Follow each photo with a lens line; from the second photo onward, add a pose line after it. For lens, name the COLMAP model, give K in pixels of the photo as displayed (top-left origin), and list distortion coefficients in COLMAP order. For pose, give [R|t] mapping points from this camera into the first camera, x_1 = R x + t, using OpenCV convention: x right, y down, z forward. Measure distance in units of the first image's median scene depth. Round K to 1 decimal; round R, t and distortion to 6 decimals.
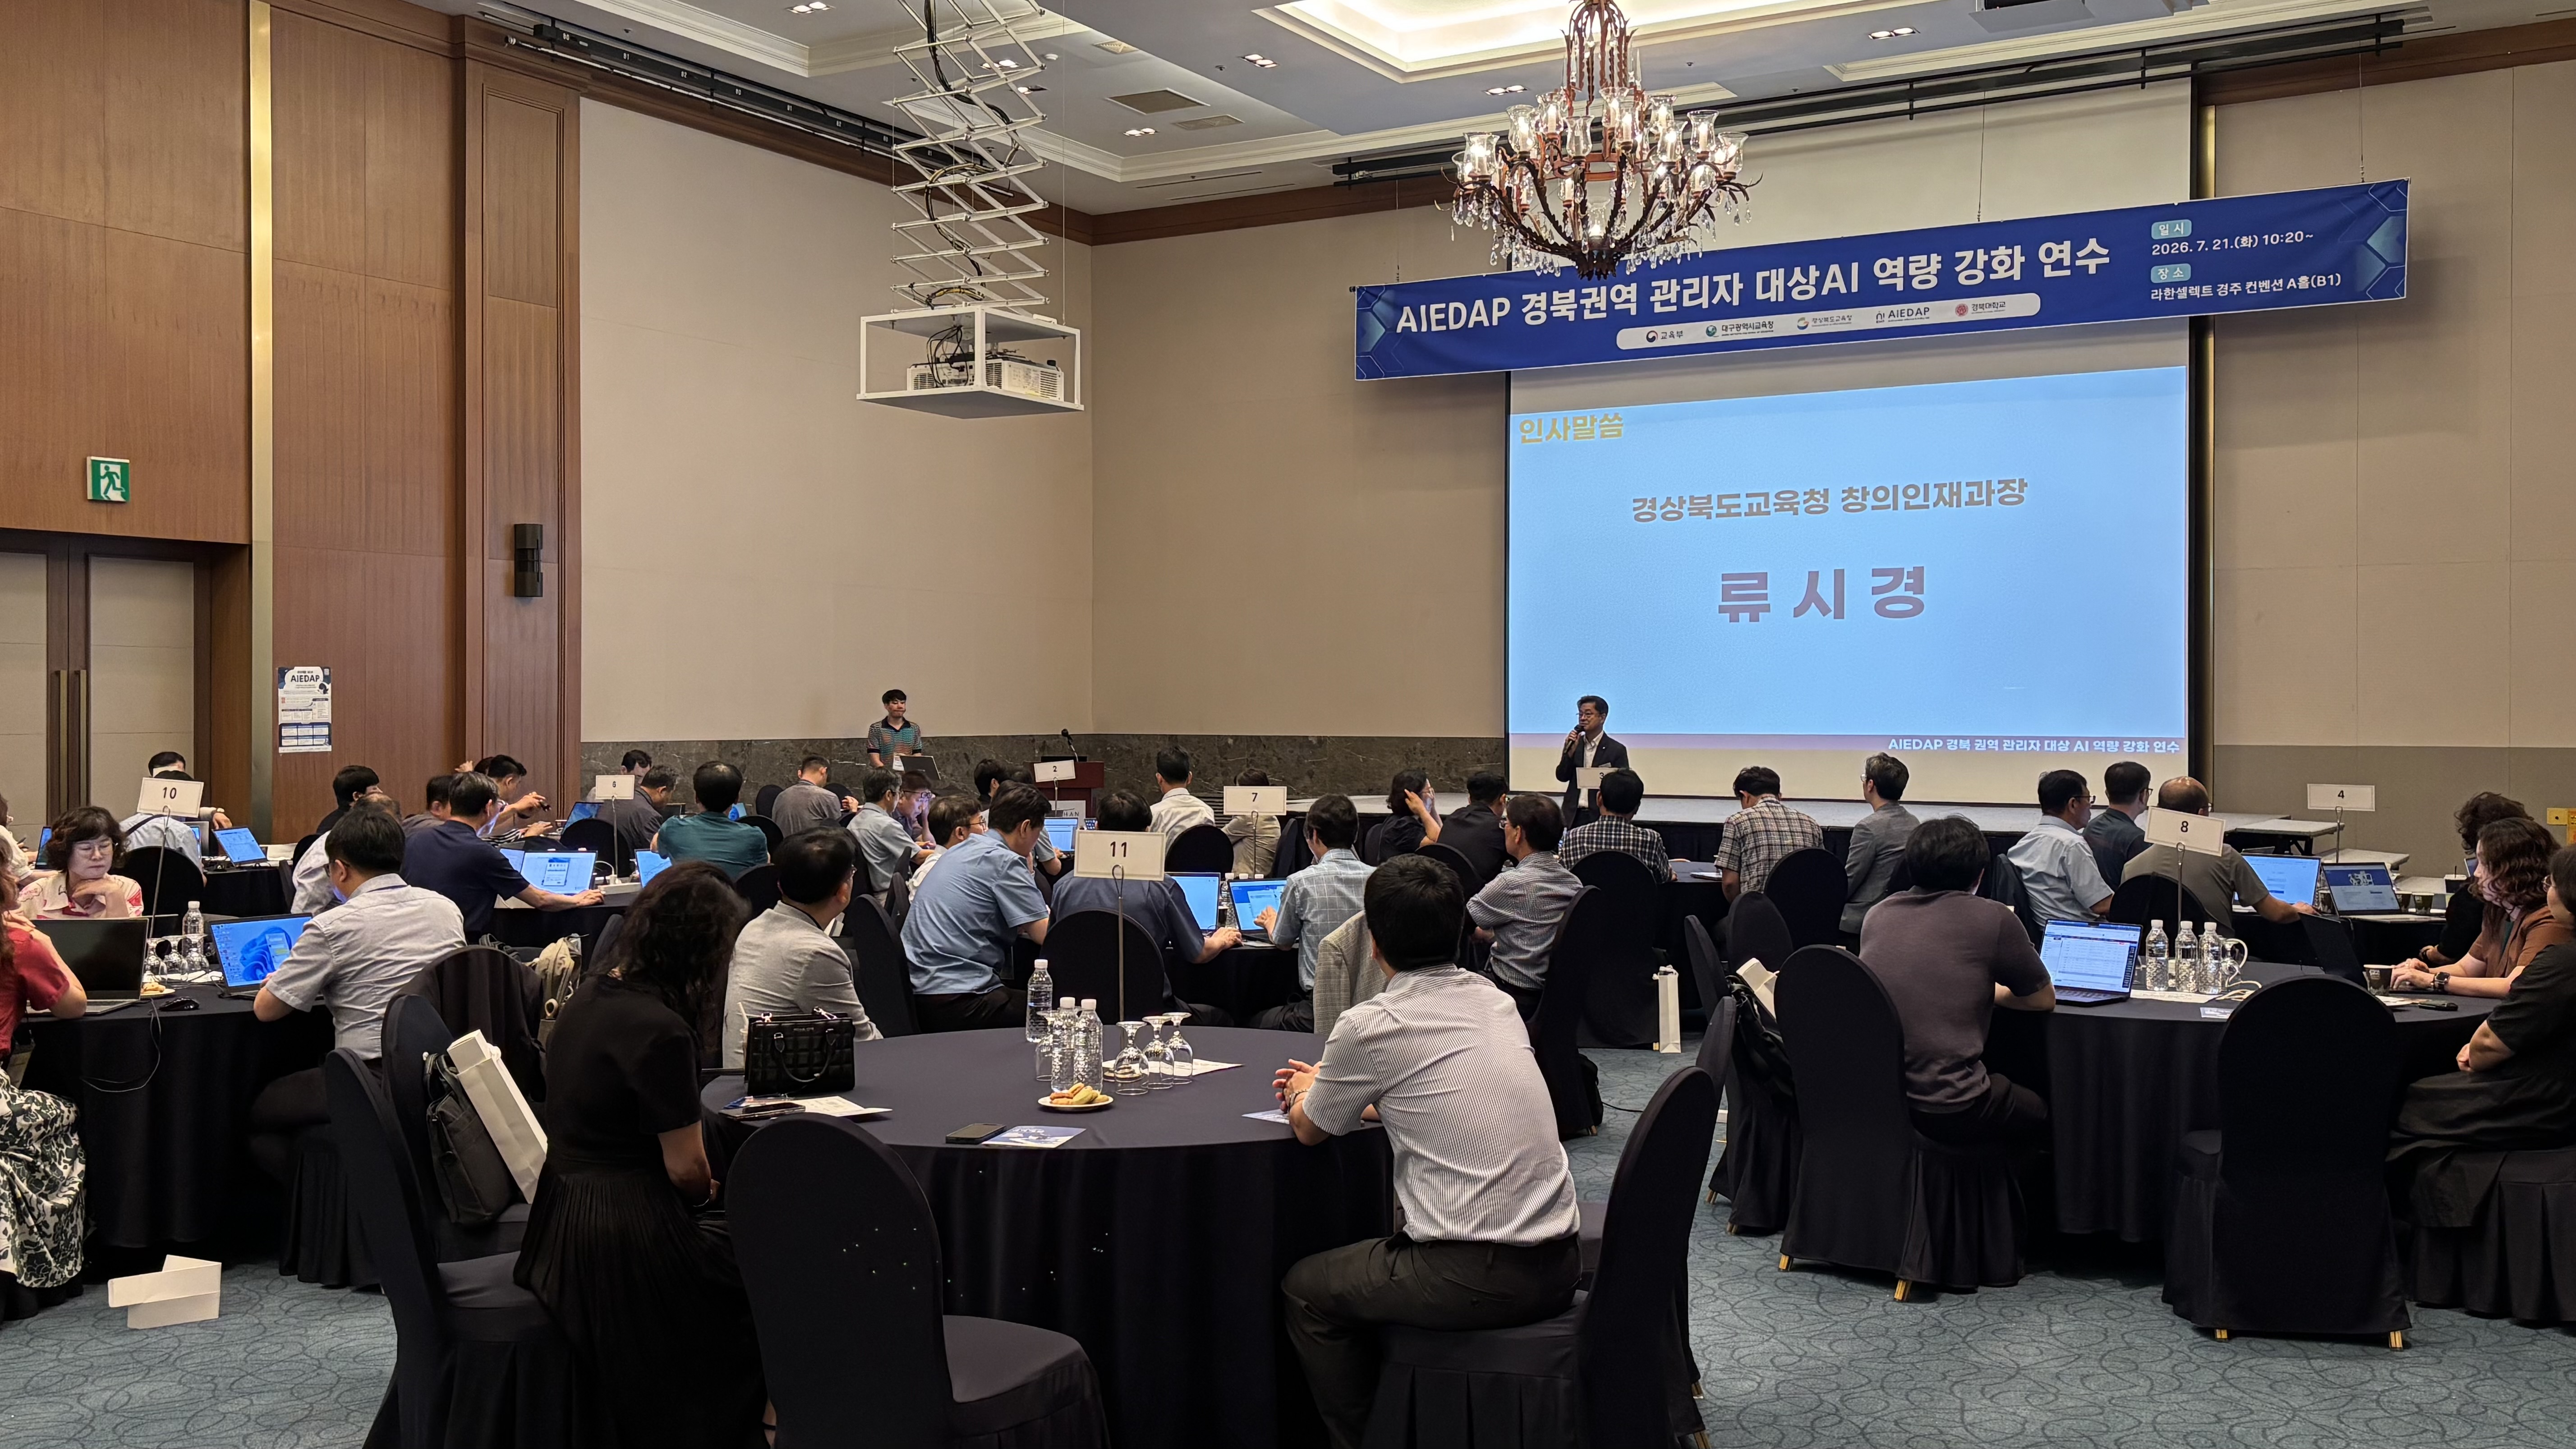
lens RADIAL K [[2233.3, 0, 1272.6], [0, 2233.3, 717.3], [0, 0, 1]] dist [0.008695, -0.060569]
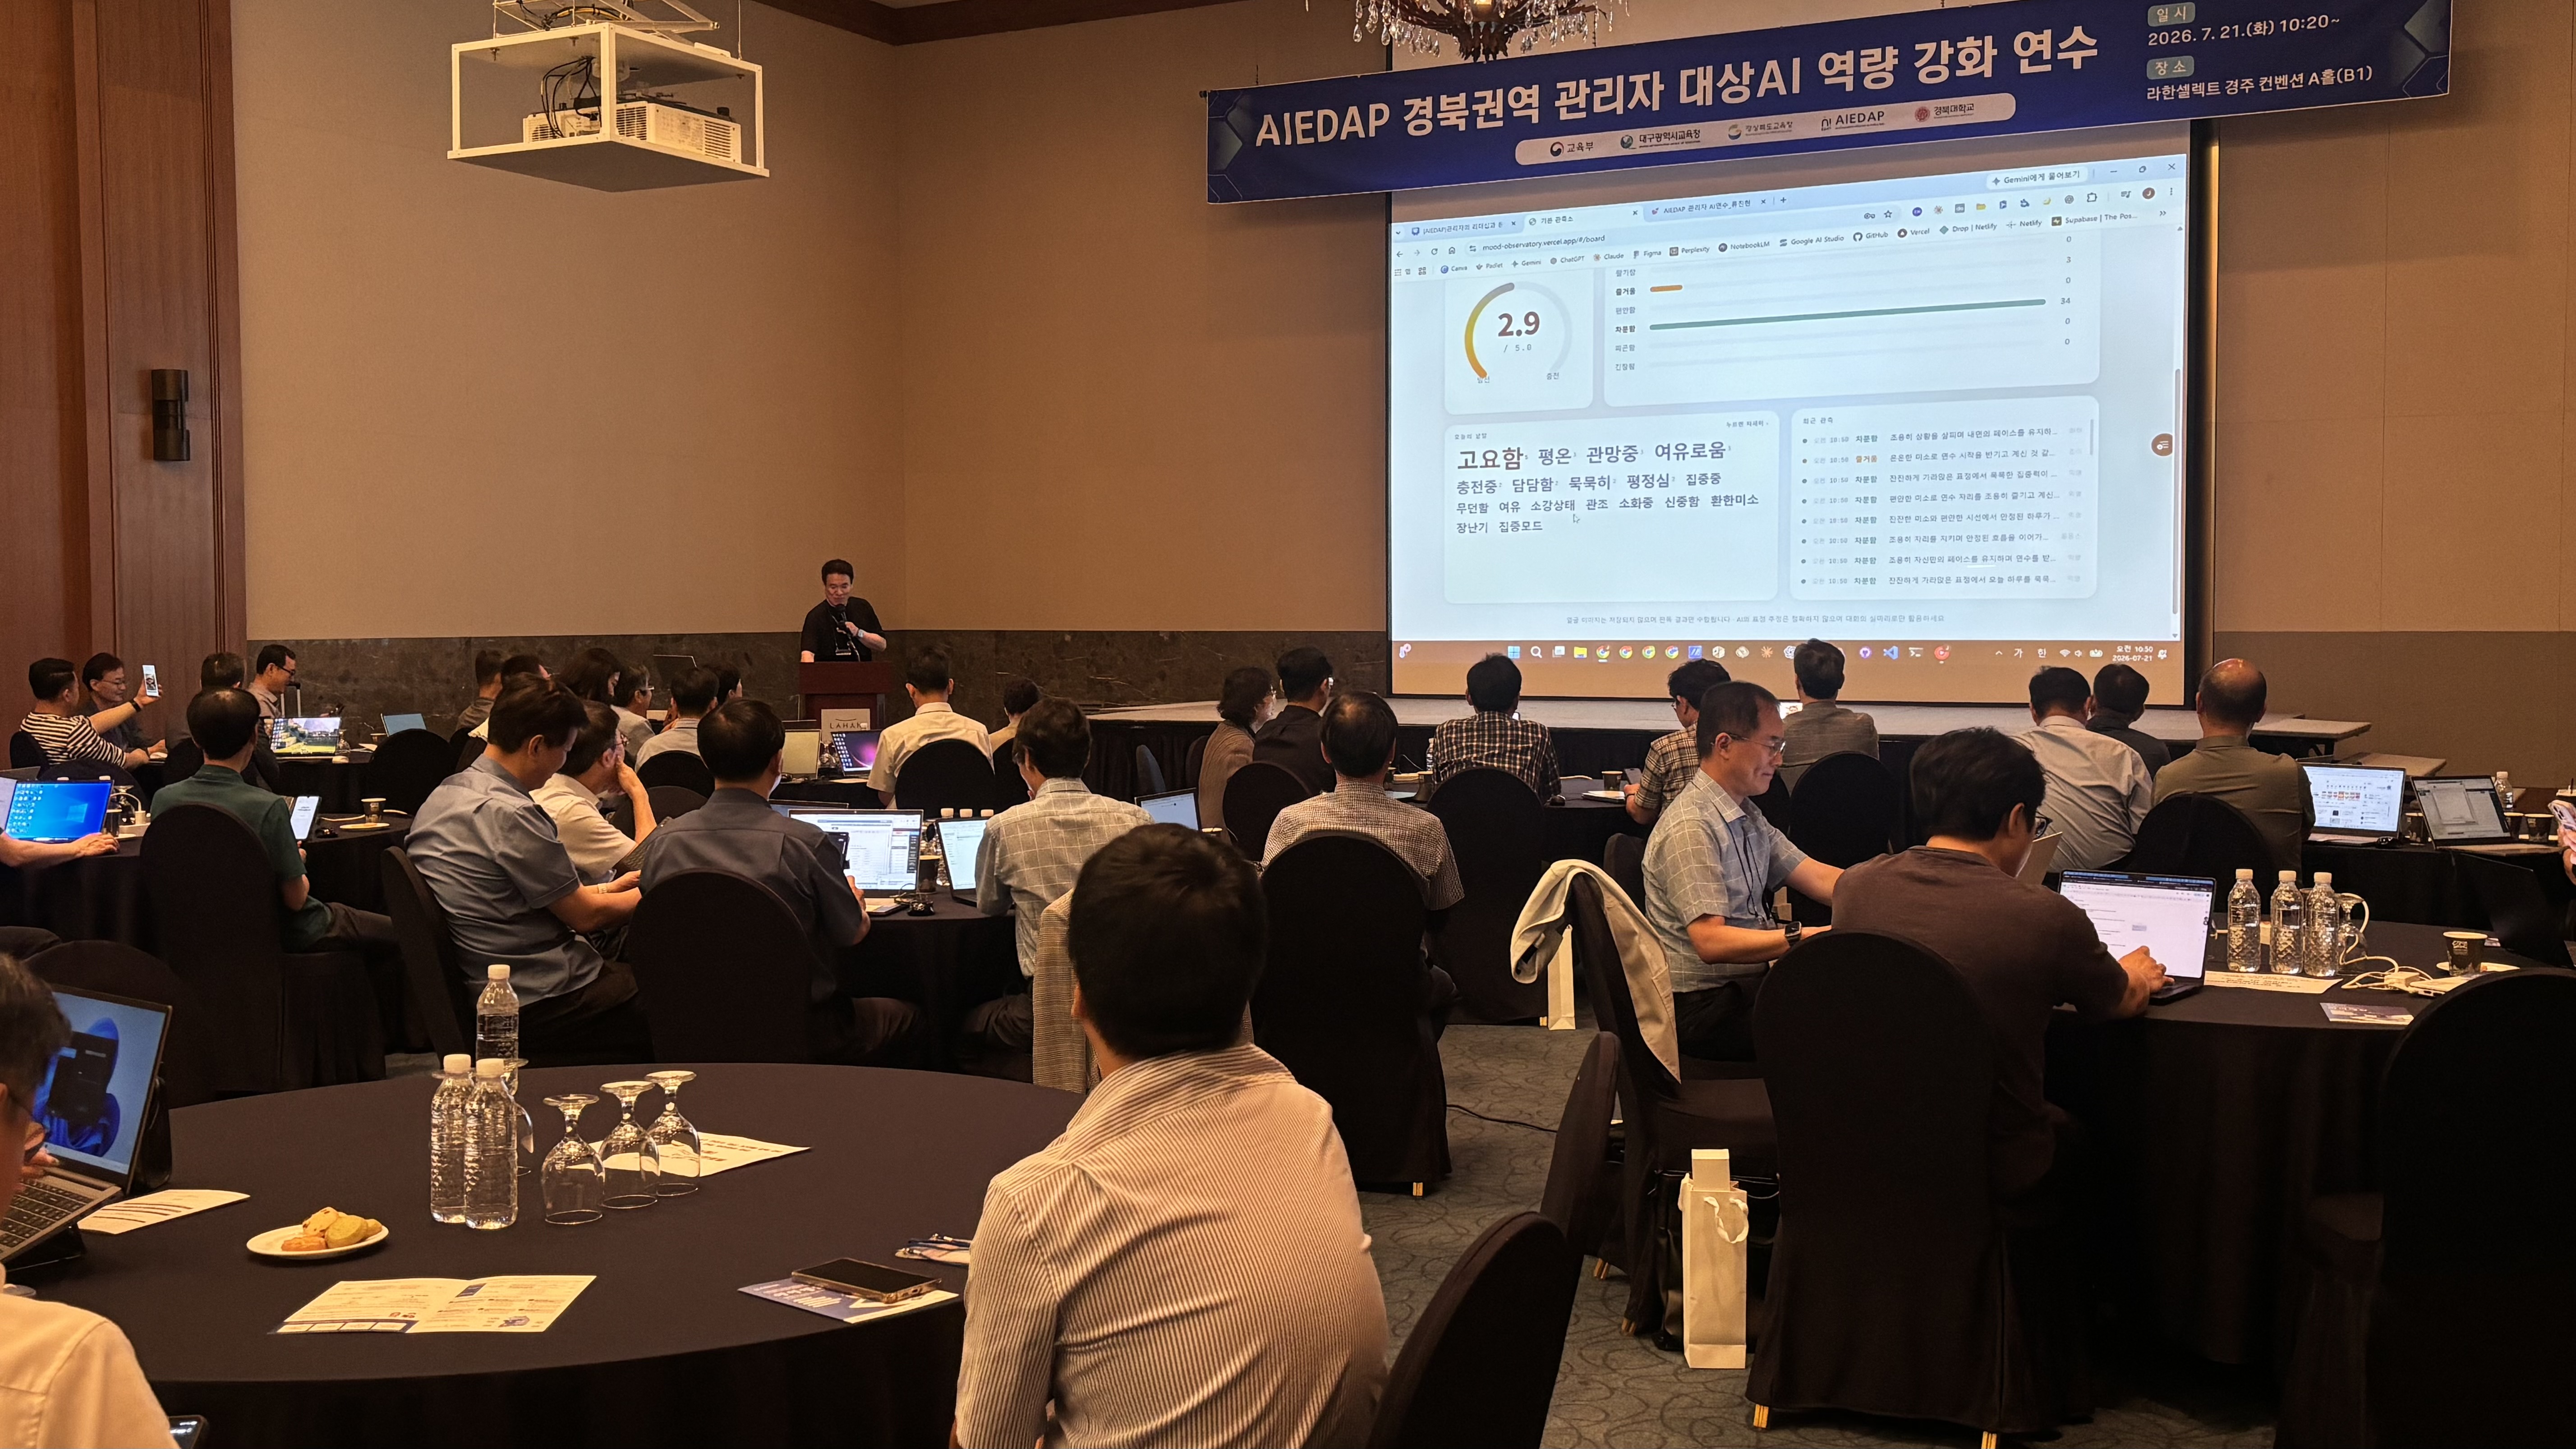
lens RADIAL K [[2409.8, 0, 1293.1], [0, 2409.8, 737.5], [0, 0, 1]] dist [-0.003534, 0.000000]
pose [[0.998581, -0.008670, 0.052550, 0.023454], [0.005986, 0.998679, 0.051028, 0.003860], [-0.052923, -0.050641, 0.997314, 0.100385]]
